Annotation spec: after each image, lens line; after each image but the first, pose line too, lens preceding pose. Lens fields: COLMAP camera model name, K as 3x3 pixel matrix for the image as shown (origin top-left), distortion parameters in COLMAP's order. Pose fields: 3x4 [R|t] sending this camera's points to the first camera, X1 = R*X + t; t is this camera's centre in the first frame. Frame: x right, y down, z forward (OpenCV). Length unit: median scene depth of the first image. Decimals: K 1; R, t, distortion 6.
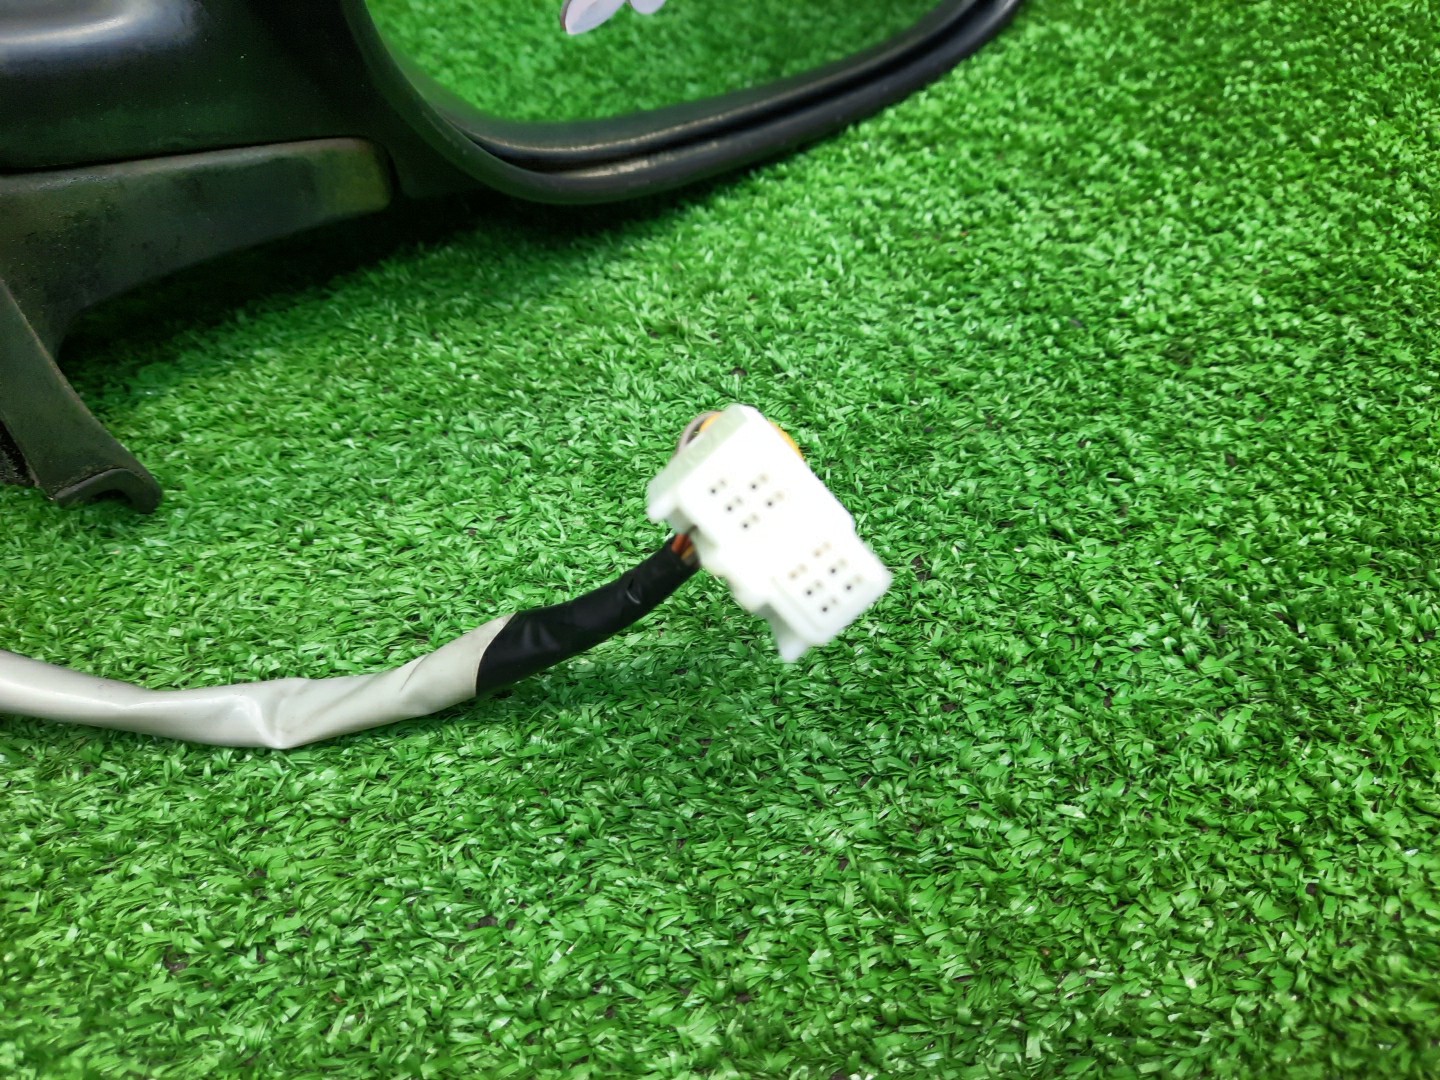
lens RADIAL K [[1072.6, 0, 723.2], [0, 1072.6, 539.9], [0, 0, 1]] dist [0.030121, -0.058250]
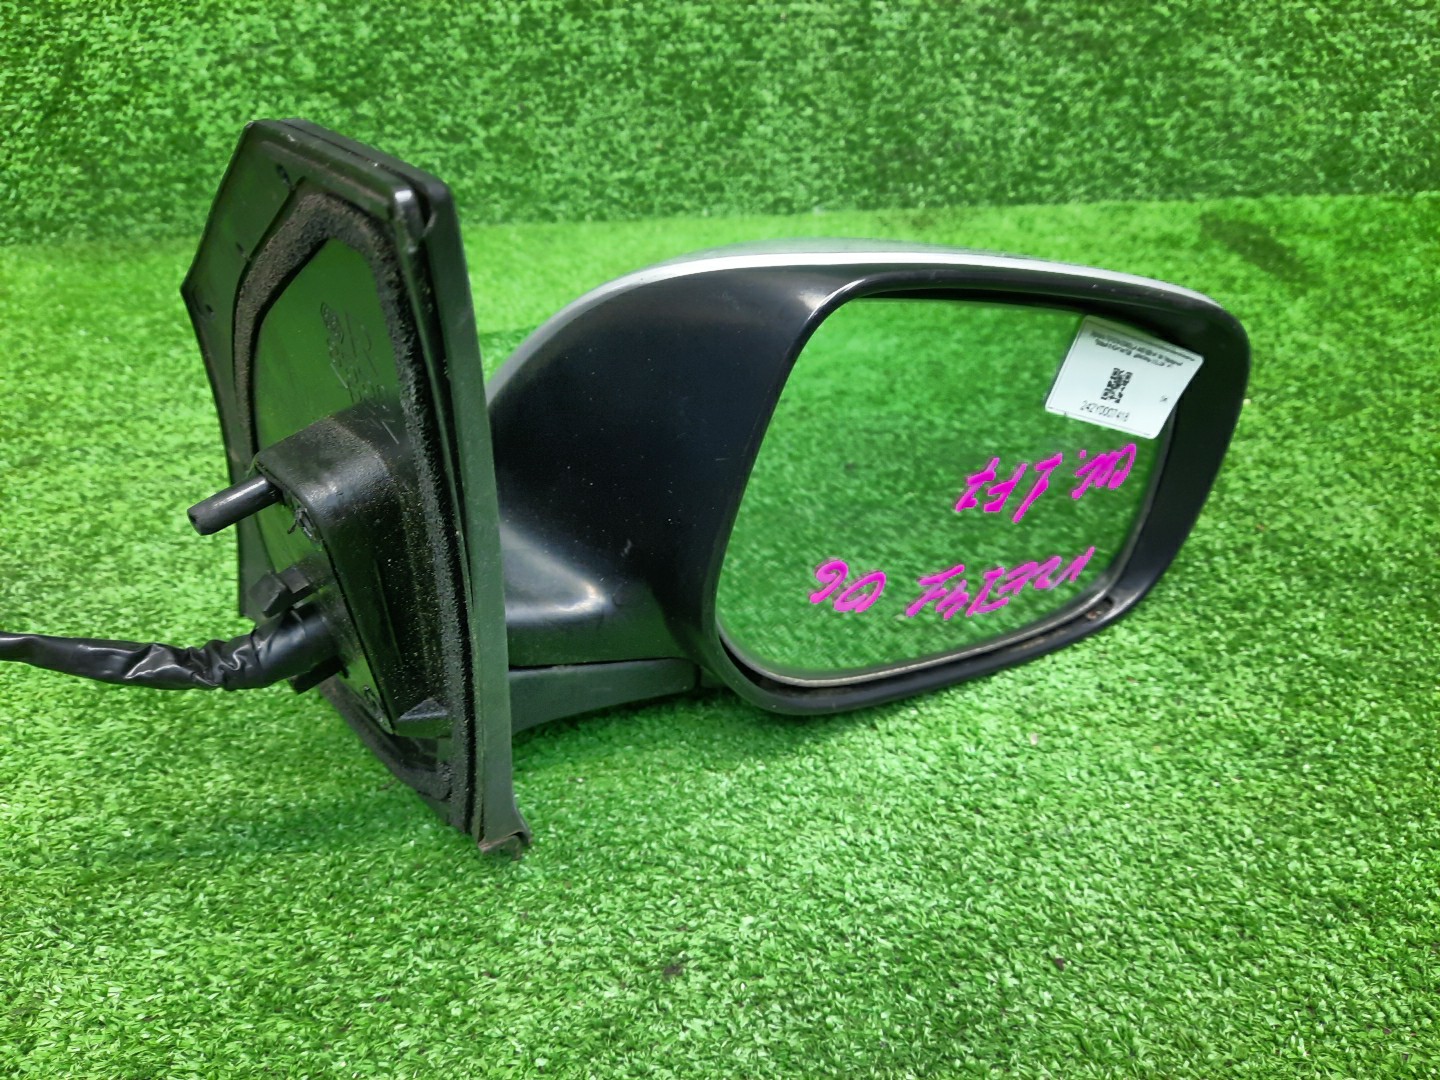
lens RADIAL K [[1057.7, 0, 725.6], [0, 1057.7, 545.5], [0, 0, 1]] dist [0.038034, -0.058821]
pose [[0.969141, 0.174755, -0.173860, -0.477899], [-0.213794, 0.946962, -0.239905, -0.424516], [0.122714, 0.269672, 0.955101, -0.424474]]
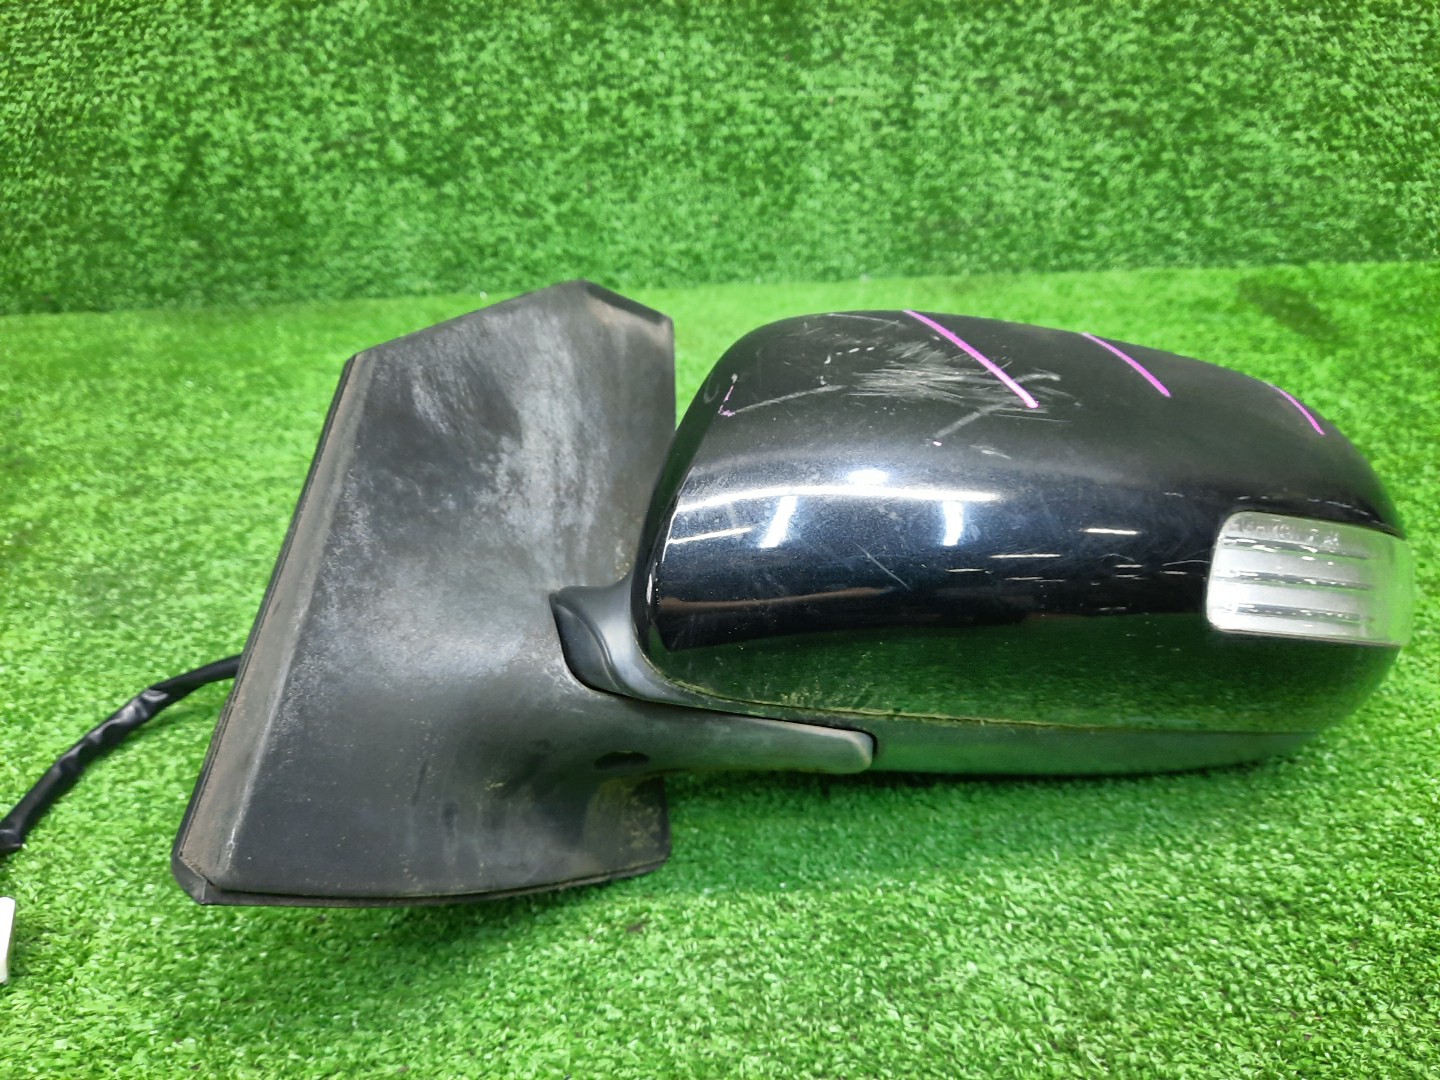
lens RADIAL K [[1072.6, 0, 723.2], [0, 1072.6, 539.9], [0, 0, 1]] dist [0.030121, -0.058250]
pose [[0.944686, 0.179017, -0.274811, -0.222157], [-0.259165, 0.920962, -0.290970, -0.307681], [0.201002, 0.346097, 0.916414, -0.566475]]
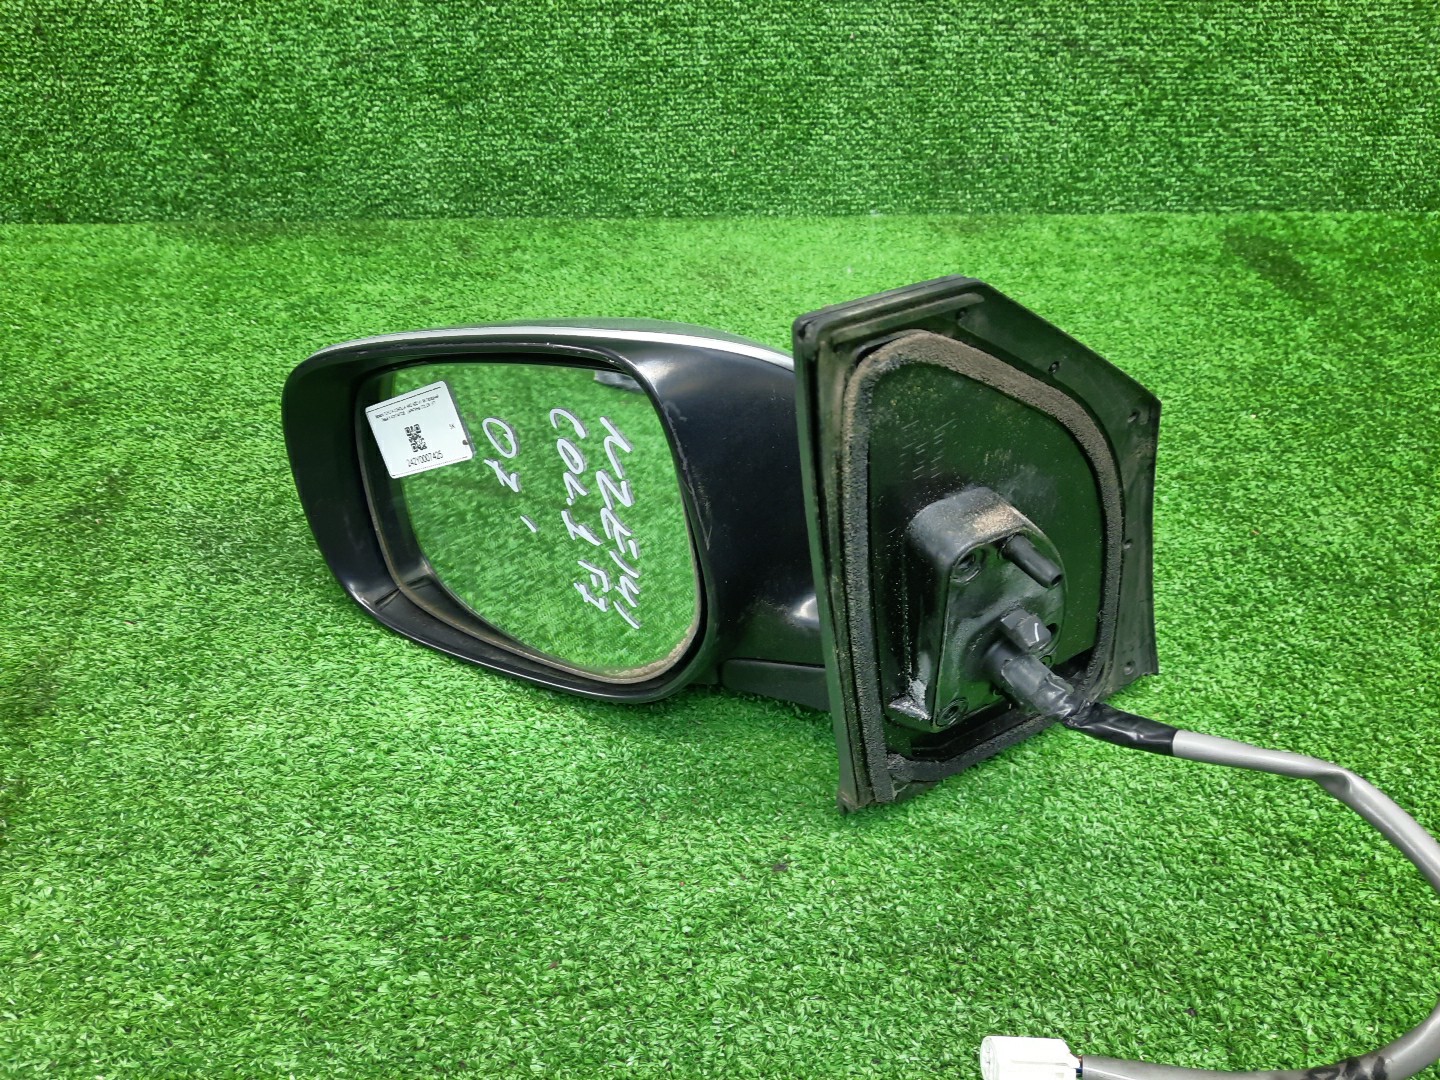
lens RADIAL K [[1044.3, 0, 720.0], [0, 1044.3, 540.0], [0, 0, 1]] dist [0.054736, -0.065323]
pose [[0.959186, 0.217845, -0.180294, -0.592150], [-0.251036, 0.949486, -0.188300, -0.387041], [0.130166, 0.225875, 0.965421, -0.895074]]
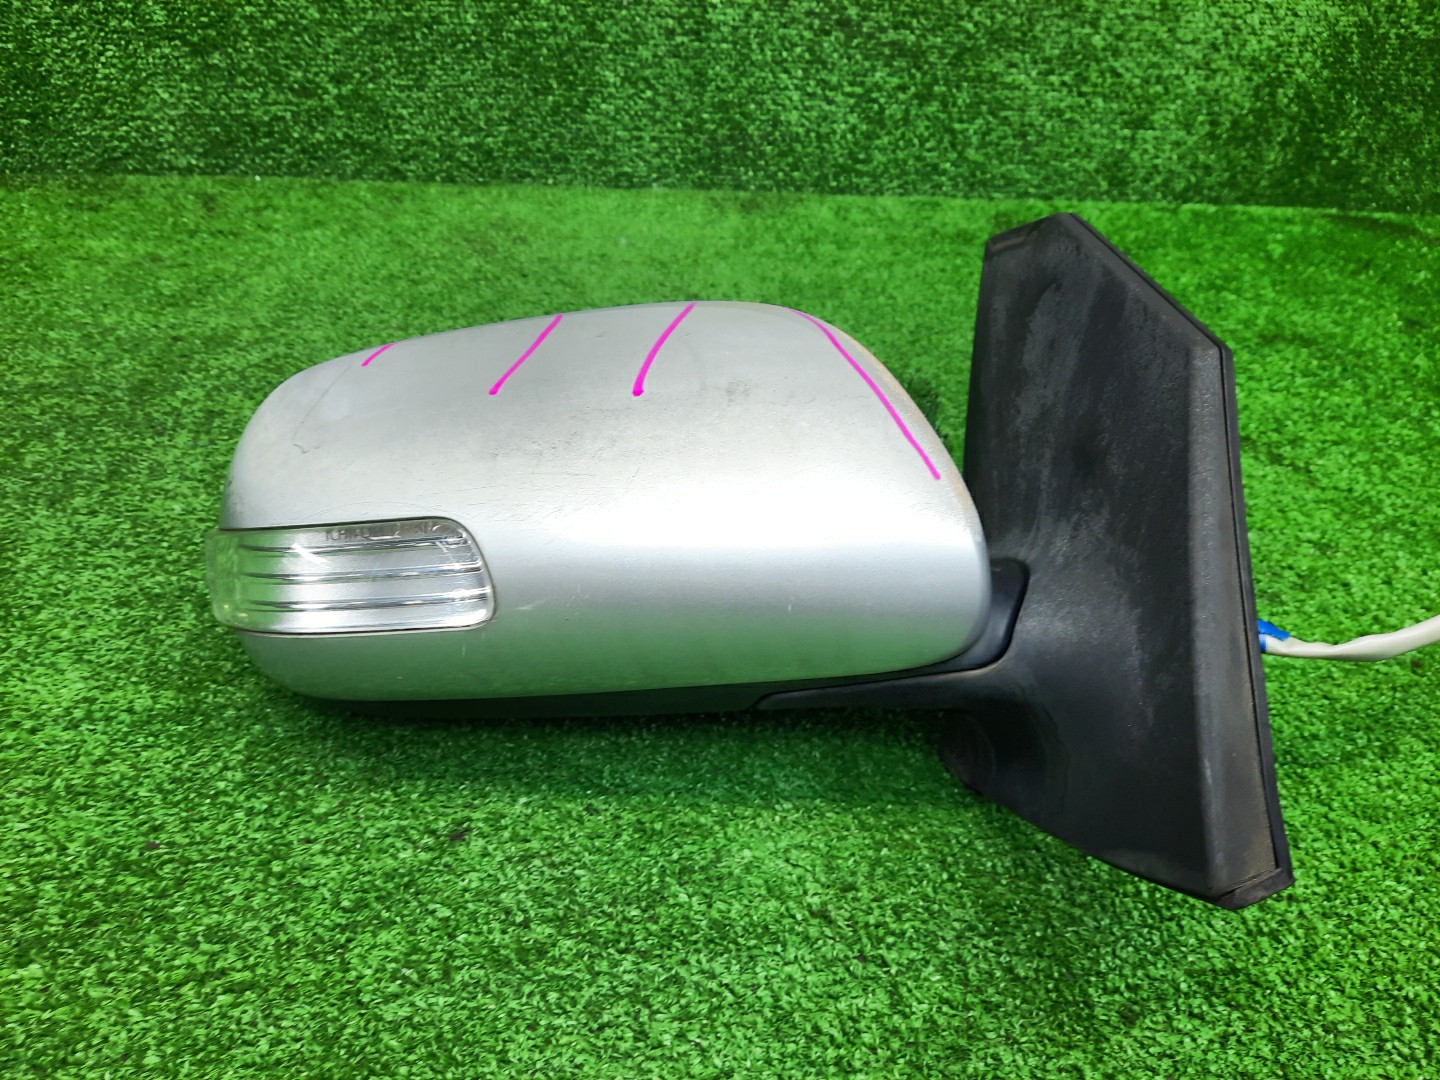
lens RADIAL K [[1065.7, 0, 715.9], [0, 1065.7, 536.5], [0, 0, 1]] dist [0.046850, -0.067762]
pose [[0.975899, 0.210416, -0.057853, -0.263073], [-0.218090, 0.949703, -0.224723, -0.380784], [0.007658, 0.231924, 0.972704, -0.808286]]
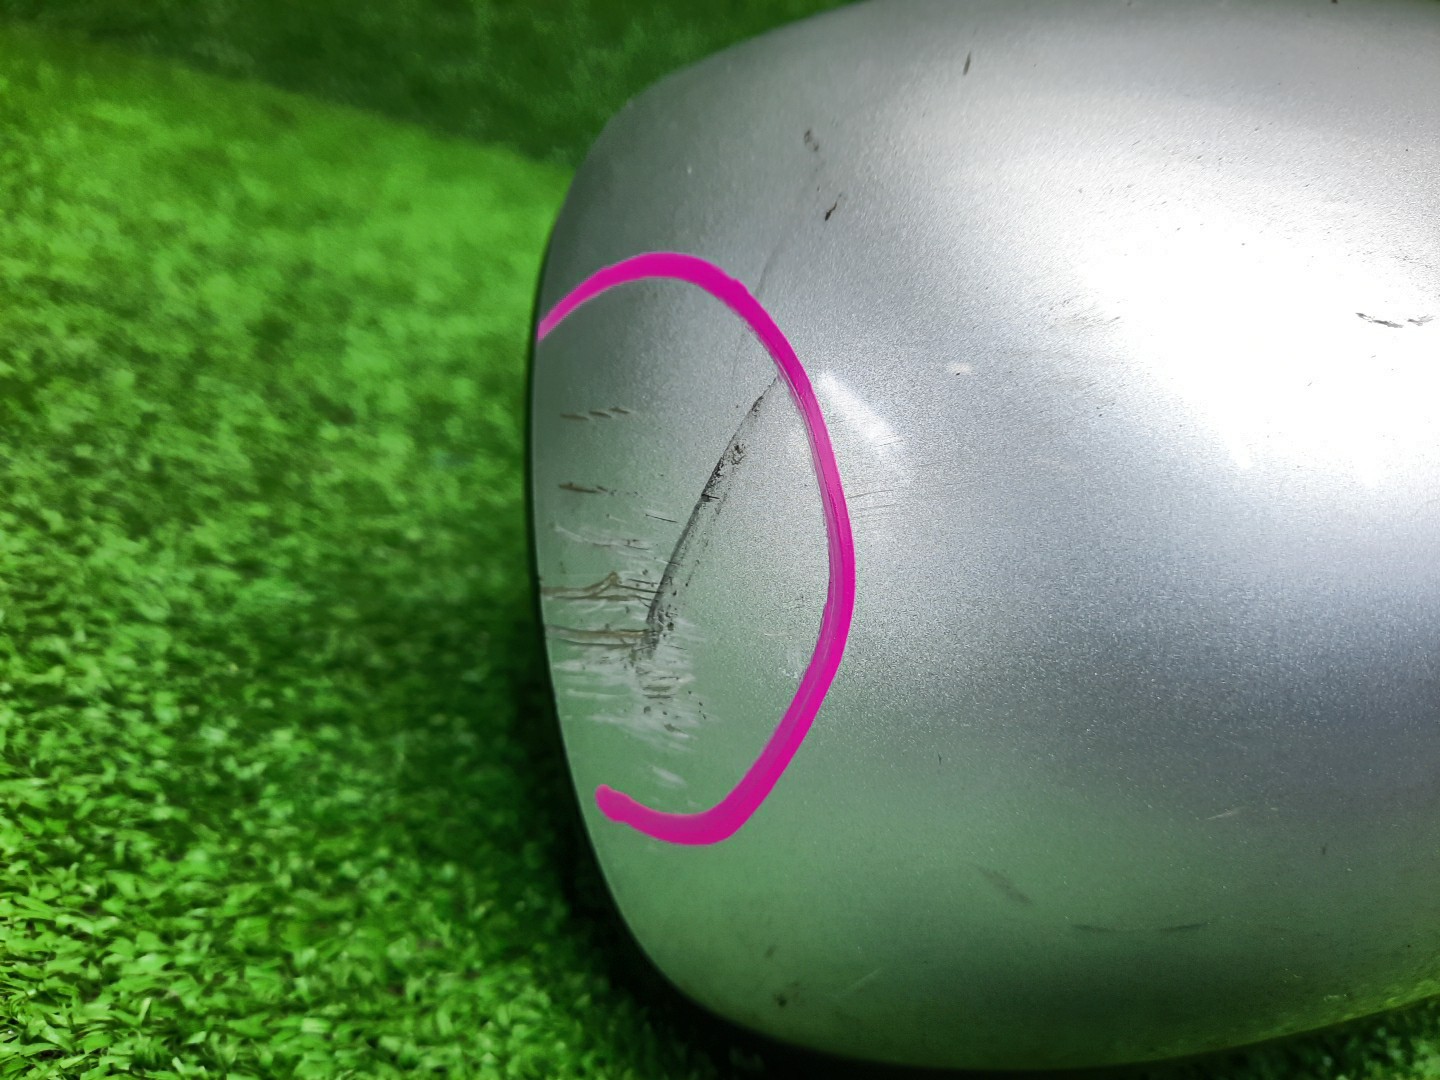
lens RADIAL K [[1044.3, 0, 720.0], [0, 1044.3, 540.0], [0, 0, 1]] dist [0.054736, -0.065323]
pose [[0.923915, 0.362195, 0.123268, -1.574140], [-0.281456, 0.861670, -0.422264, -0.406217], [-0.259158, 0.355442, 0.898052, 0.606500]]
